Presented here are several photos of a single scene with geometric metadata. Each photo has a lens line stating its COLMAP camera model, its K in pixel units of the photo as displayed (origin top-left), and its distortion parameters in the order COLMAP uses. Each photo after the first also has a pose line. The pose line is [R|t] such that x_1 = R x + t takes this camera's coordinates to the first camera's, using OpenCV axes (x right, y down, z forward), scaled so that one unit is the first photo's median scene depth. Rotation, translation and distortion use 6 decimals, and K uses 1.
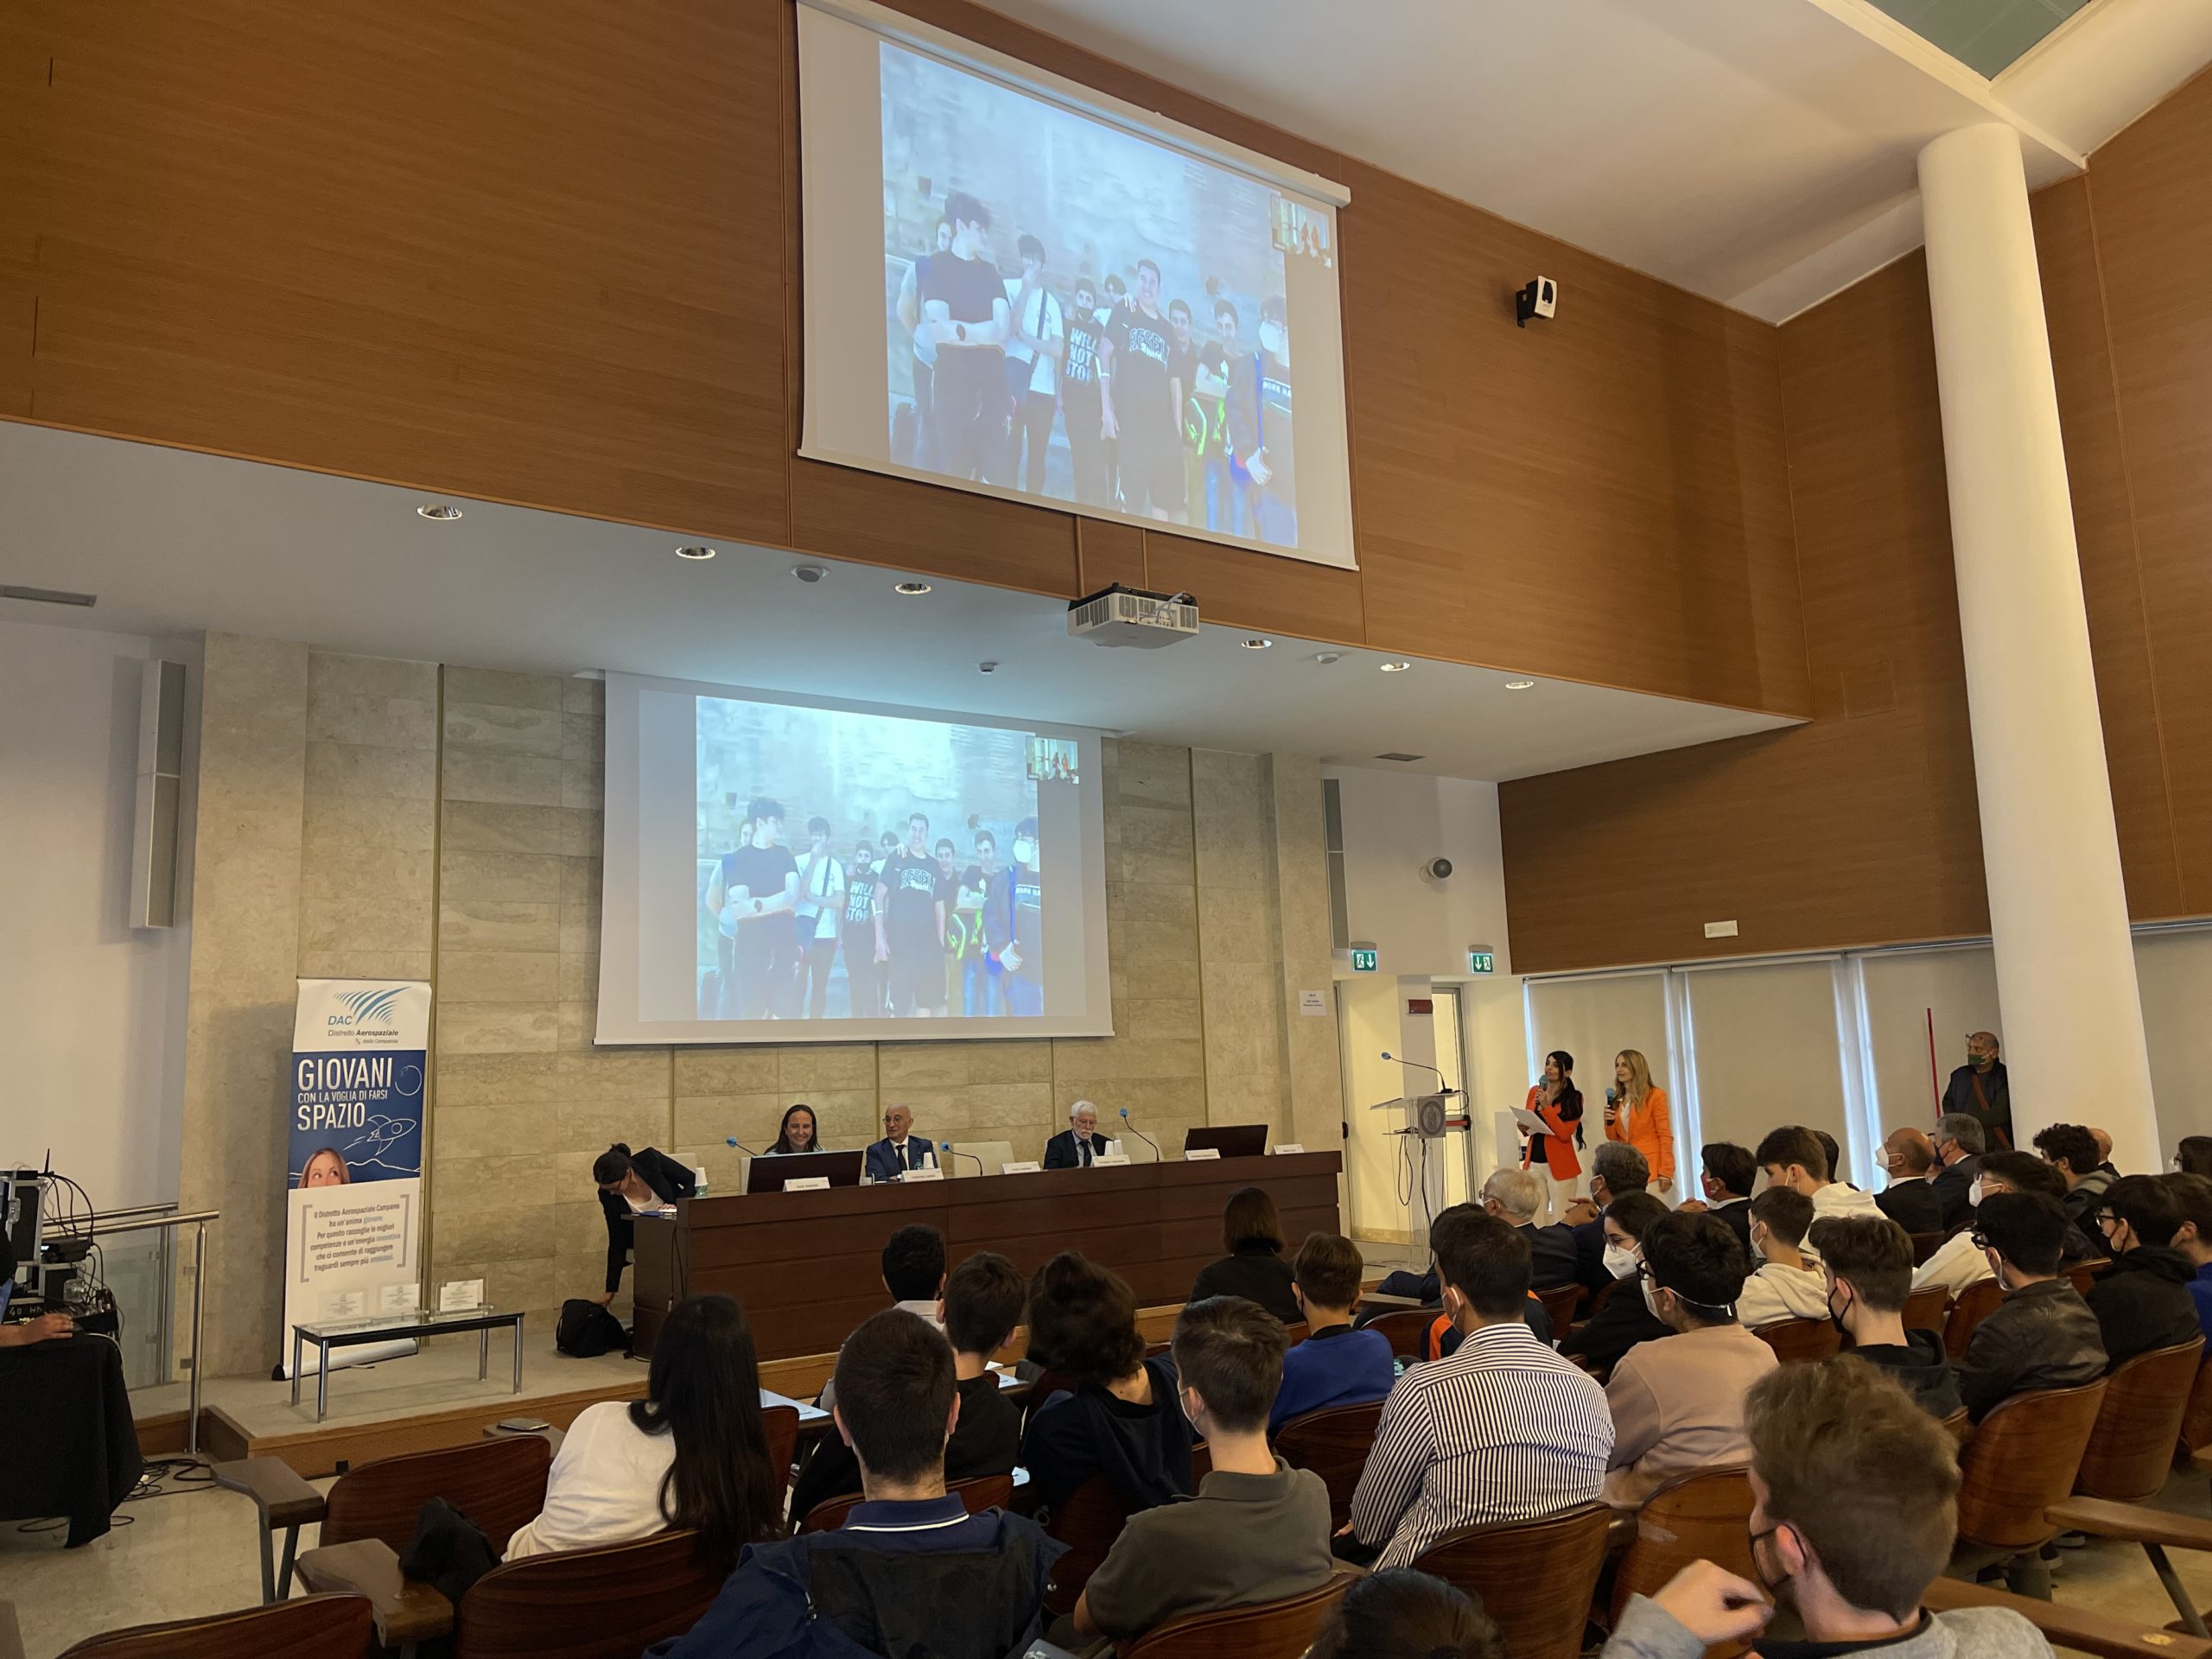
lens RADIAL K [[1667.9, 0, 1106.0], [0, 1667.9, 829.5], [0, 0, 1]] dist [0.105403, -0.234338]
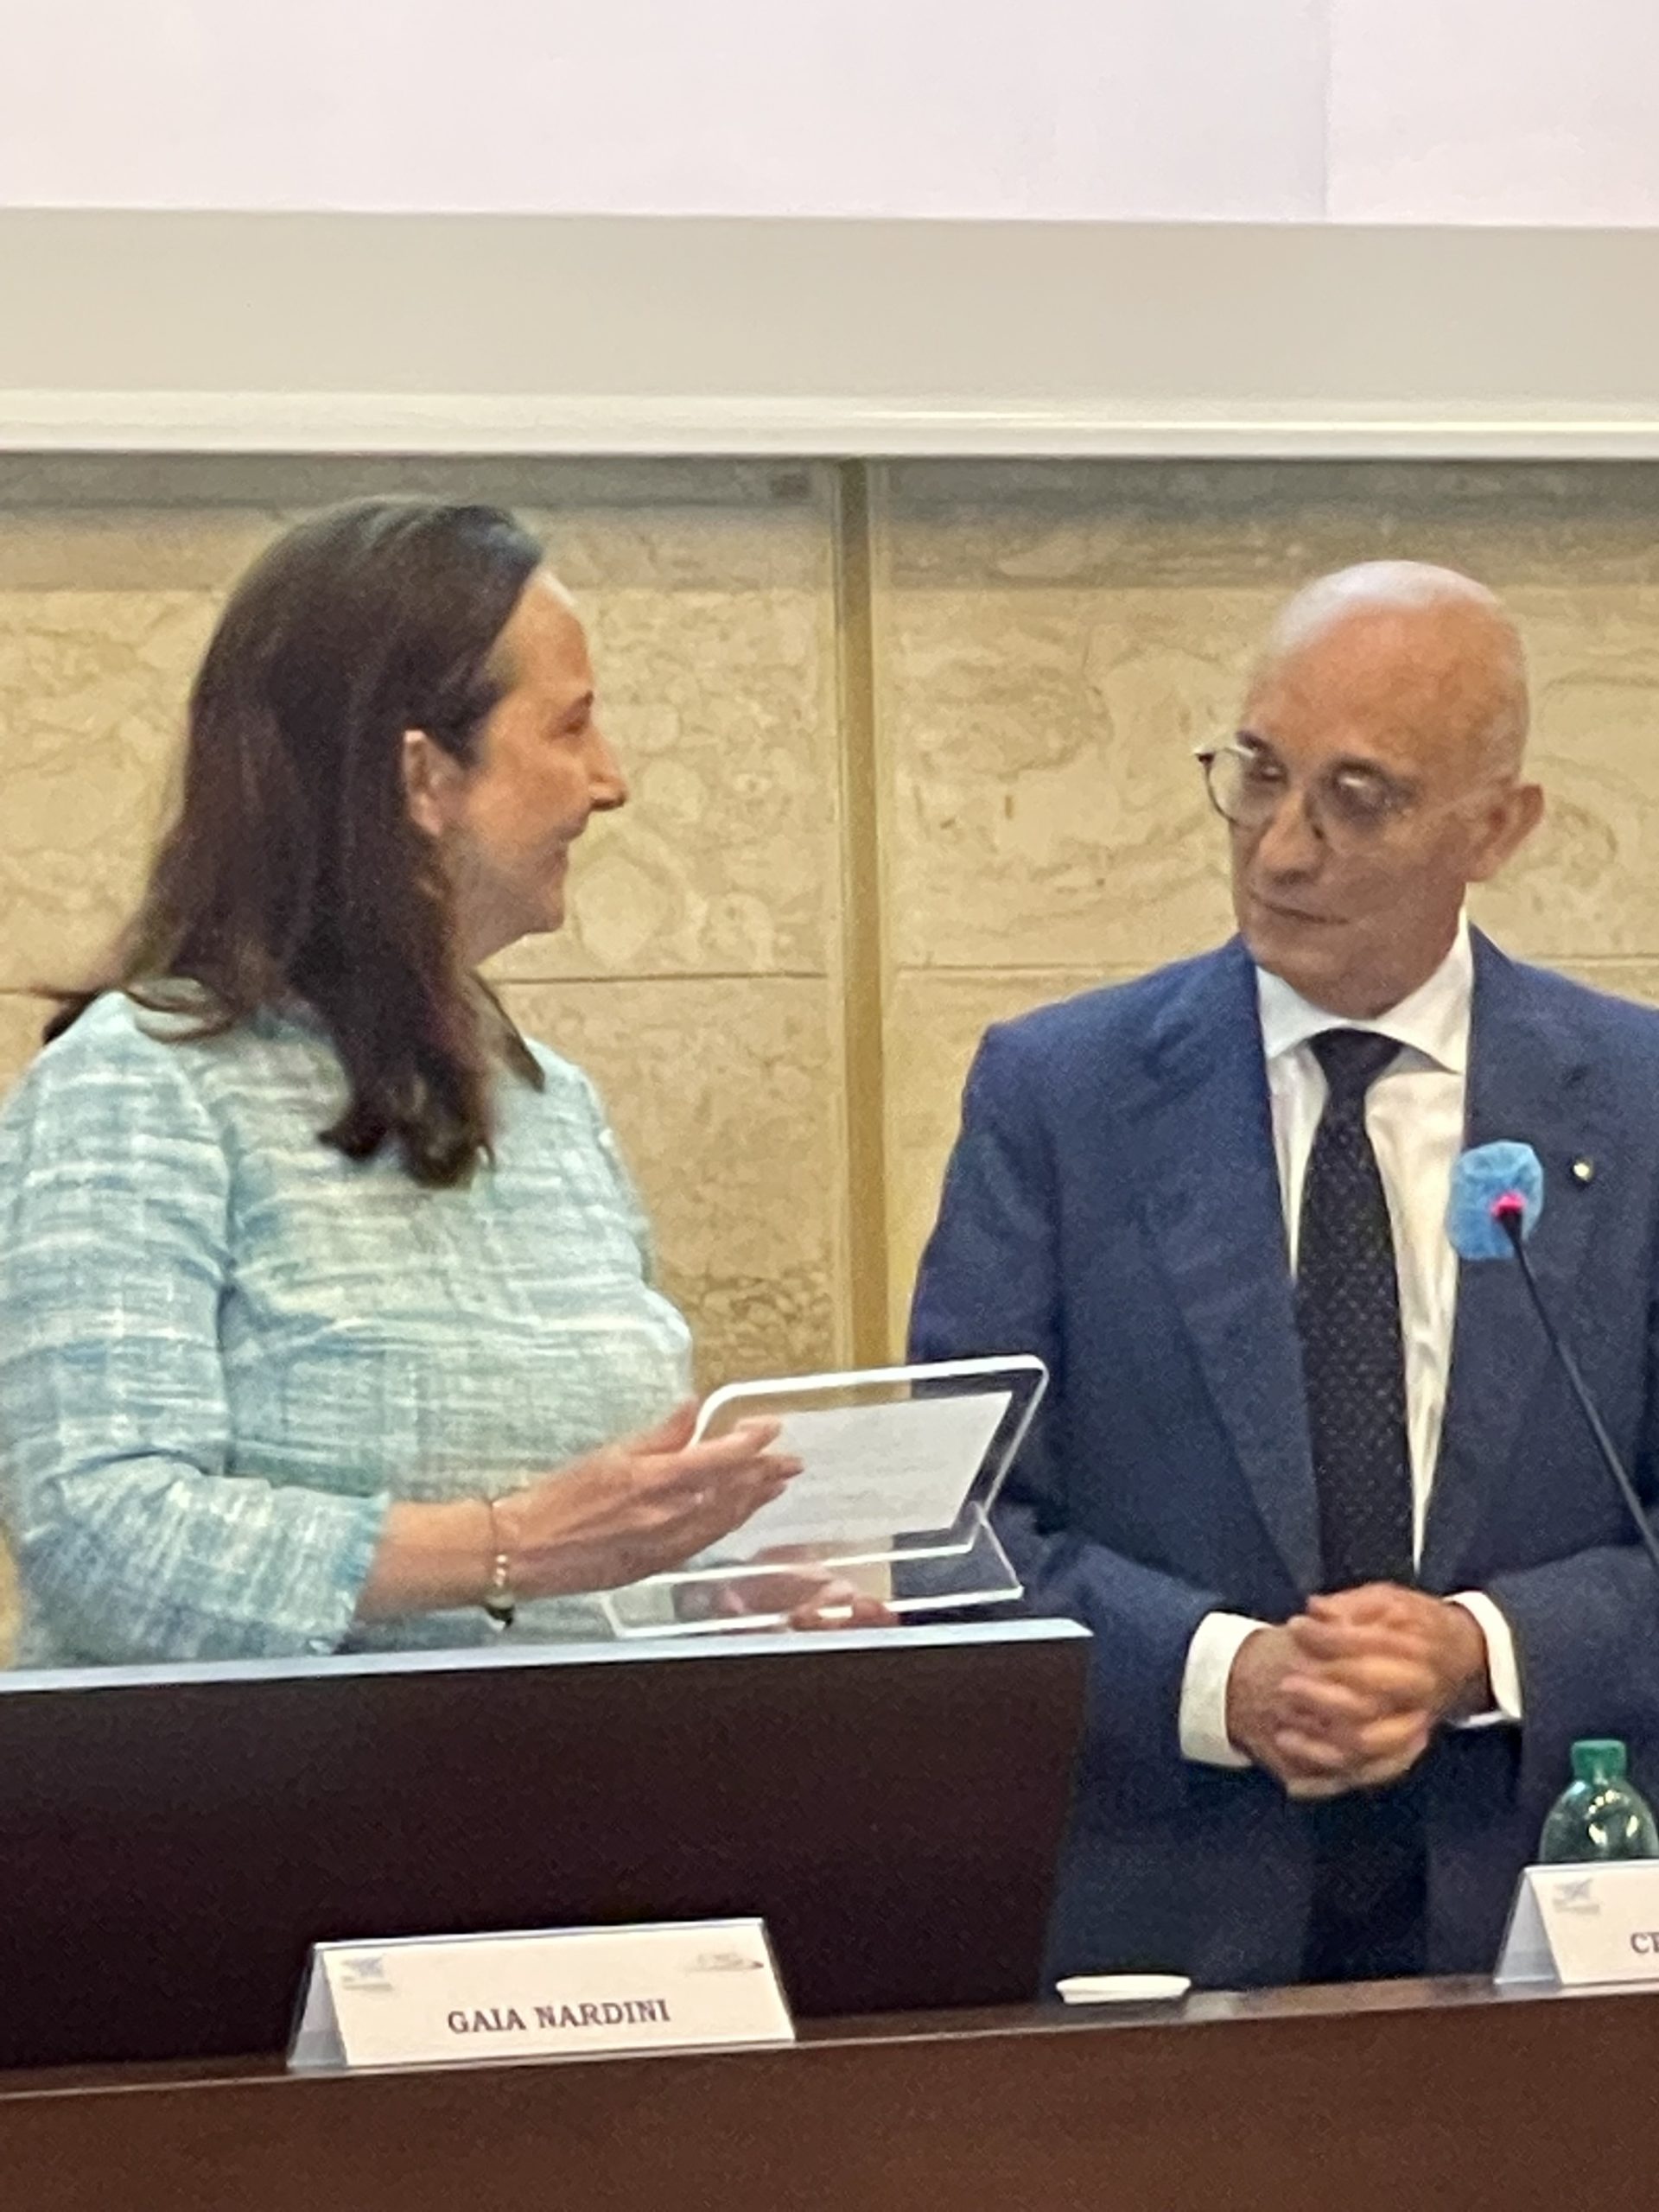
lens RADIAL K [[15497.5, 0, 829.5], [0, 15497.5, 1106.0], [0, 0, 1]] dist [0.126308, -34.759519]
pose [[0.998561, 0.015598, -0.051313, -0.103641], [-0.007406, 0.987710, 0.156124, 0.030659], [0.053117, -0.155519, 0.986404, 0.167539]]
